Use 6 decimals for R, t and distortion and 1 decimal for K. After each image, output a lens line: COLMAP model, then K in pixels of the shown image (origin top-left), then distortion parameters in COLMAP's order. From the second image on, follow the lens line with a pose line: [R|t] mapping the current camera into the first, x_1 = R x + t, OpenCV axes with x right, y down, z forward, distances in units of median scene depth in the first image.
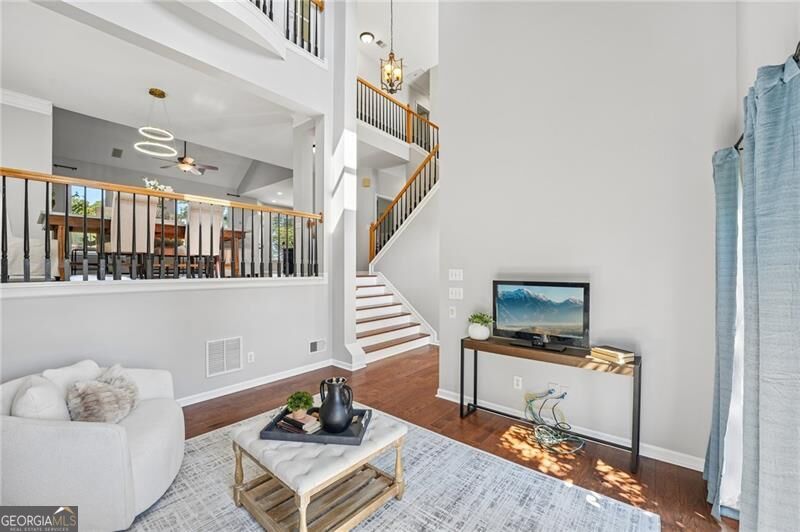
lens RADIAL K [[323.5, 0, 402.4], [0, 323.5, 271.8], [0, 0, 1]] dist [-0.020988, -0.000103]
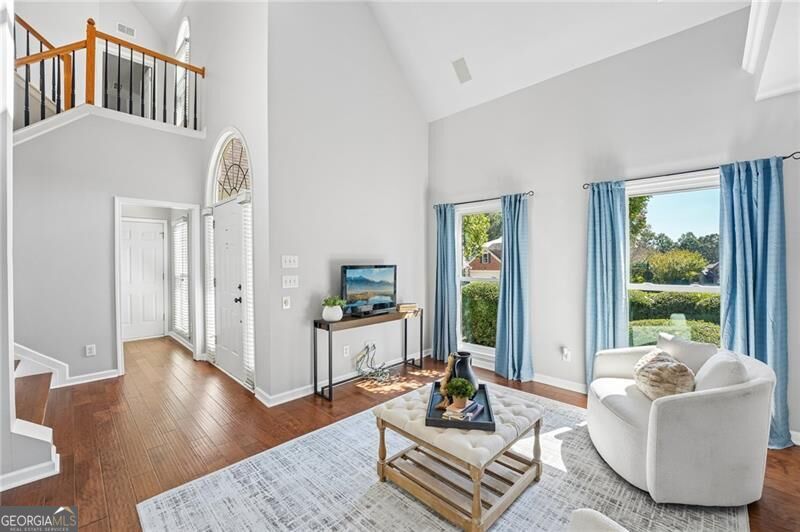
lens RADIAL K [[323.5, 0, 400.9], [0, 323.5, 259.6], [0, 0, 1]] dist [-0.020988, -0.000103]
pose [[0.113898, -0.001740, 0.993491, -0.881633], [0.012221, 0.999925, 0.000350, 0.007839], [-0.993417, 0.012102, 0.113910, 0.719431]]
